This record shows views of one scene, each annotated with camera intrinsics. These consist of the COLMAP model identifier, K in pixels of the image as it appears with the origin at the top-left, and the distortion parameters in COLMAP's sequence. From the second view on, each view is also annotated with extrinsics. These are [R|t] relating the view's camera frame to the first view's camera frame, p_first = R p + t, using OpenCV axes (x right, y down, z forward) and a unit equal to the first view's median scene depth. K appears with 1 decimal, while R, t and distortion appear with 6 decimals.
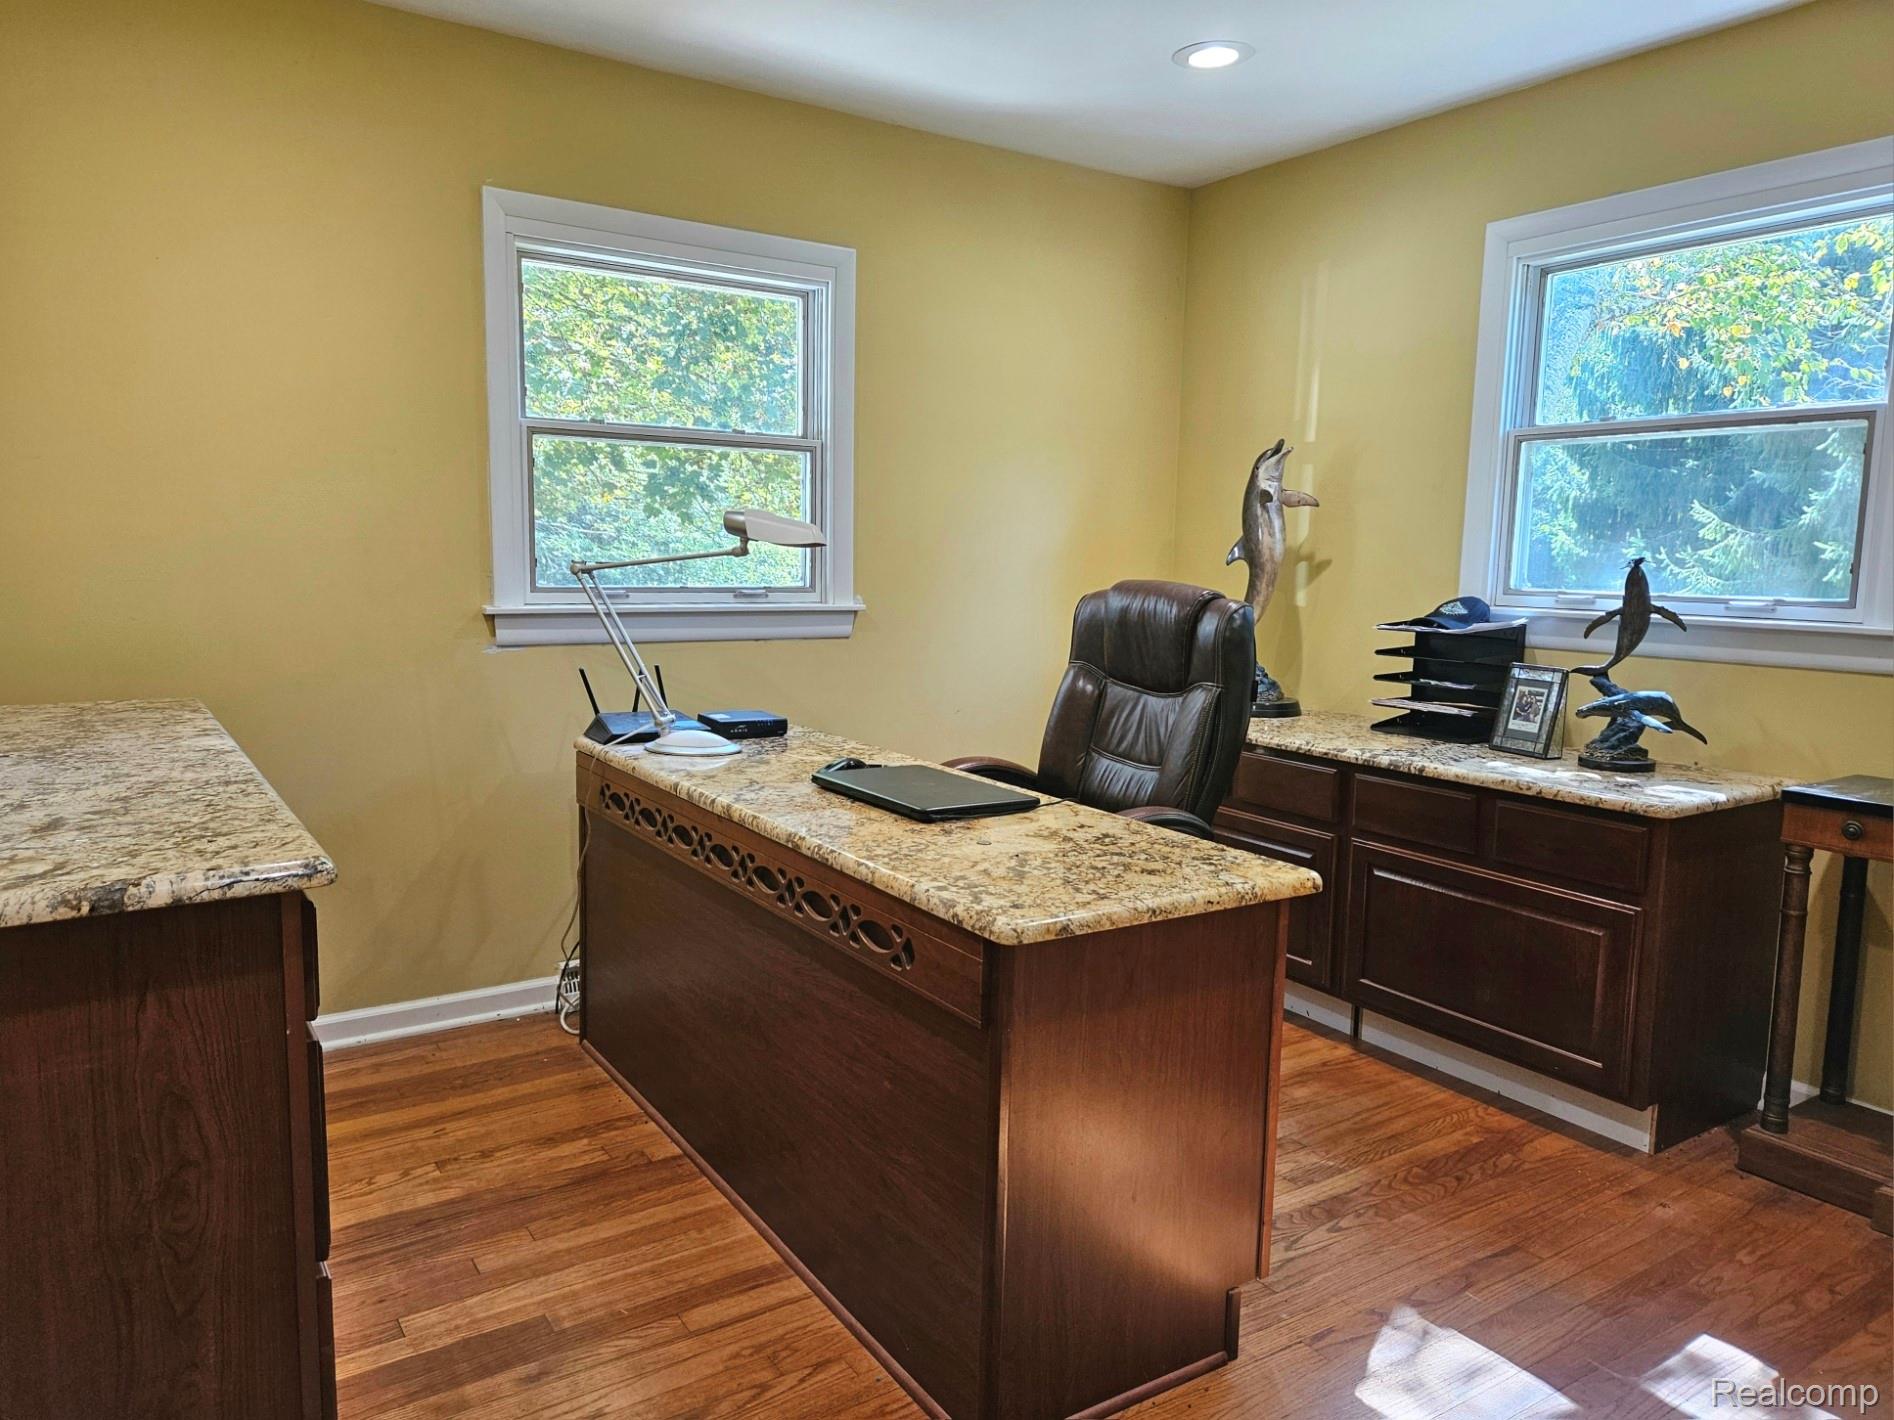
lens RADIAL K [[1288.8, 0, 947.9], [0, 1288.8, 694.1], [0, 0, 1]] dist [0.062939, -0.034680]
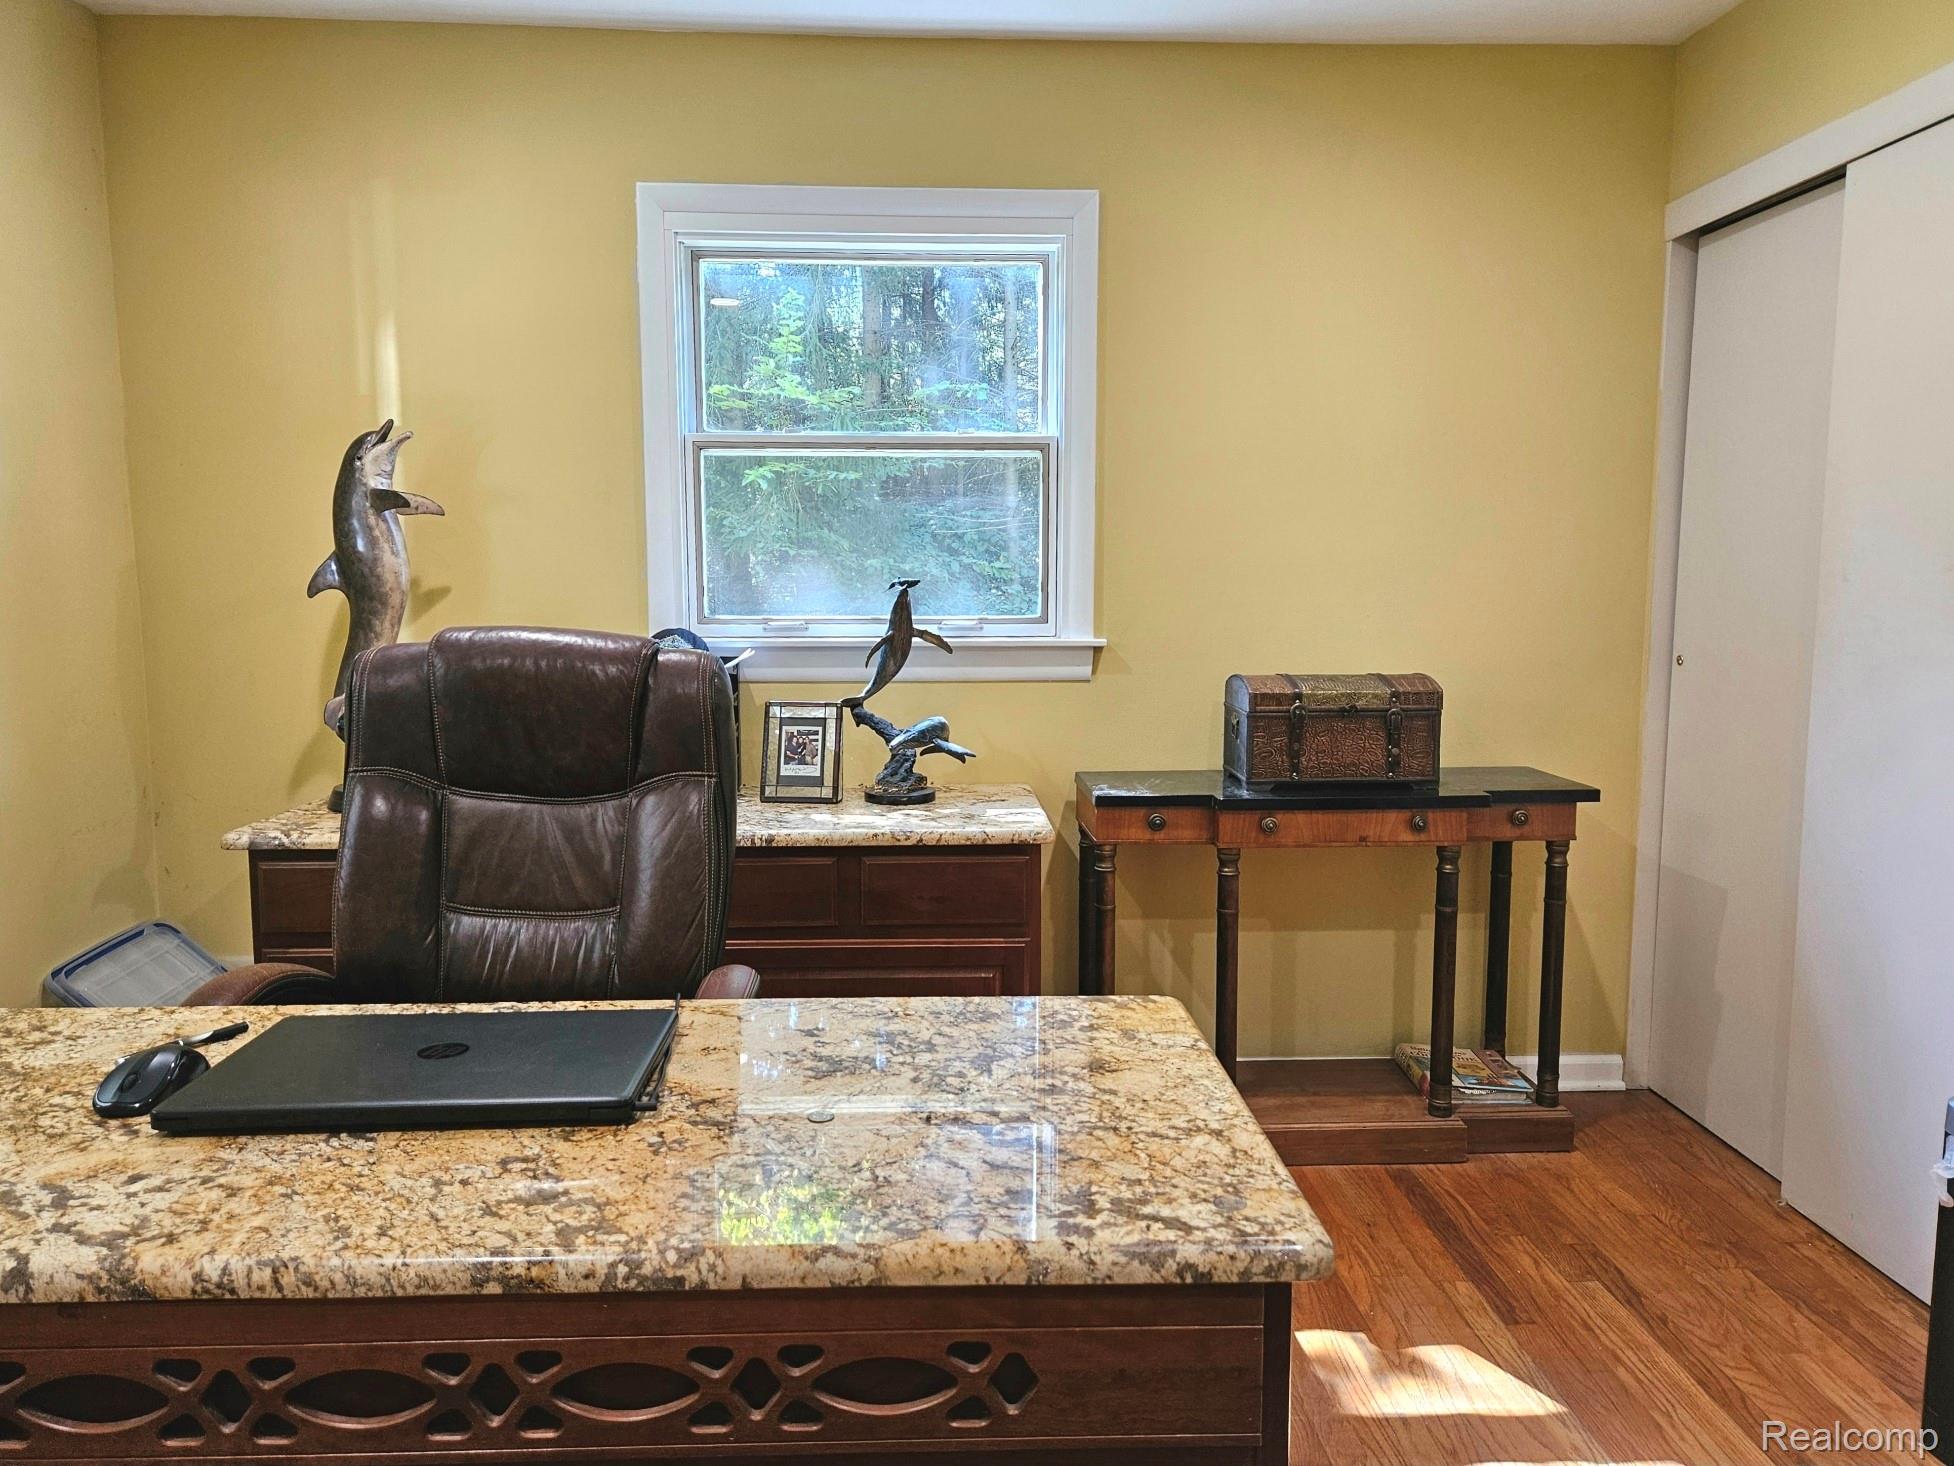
lens RADIAL K [[1329.6, 0, 975.4], [0, 1329.6, 729.4], [0, 0, 1]] dist [0.062939, -0.034680]
pose [[0.522320, -0.113843, 0.845116, -0.282978], [0.105407, 0.992068, 0.068492, -0.057193], [-0.846210, 0.053307, 0.530176, 0.445253]]
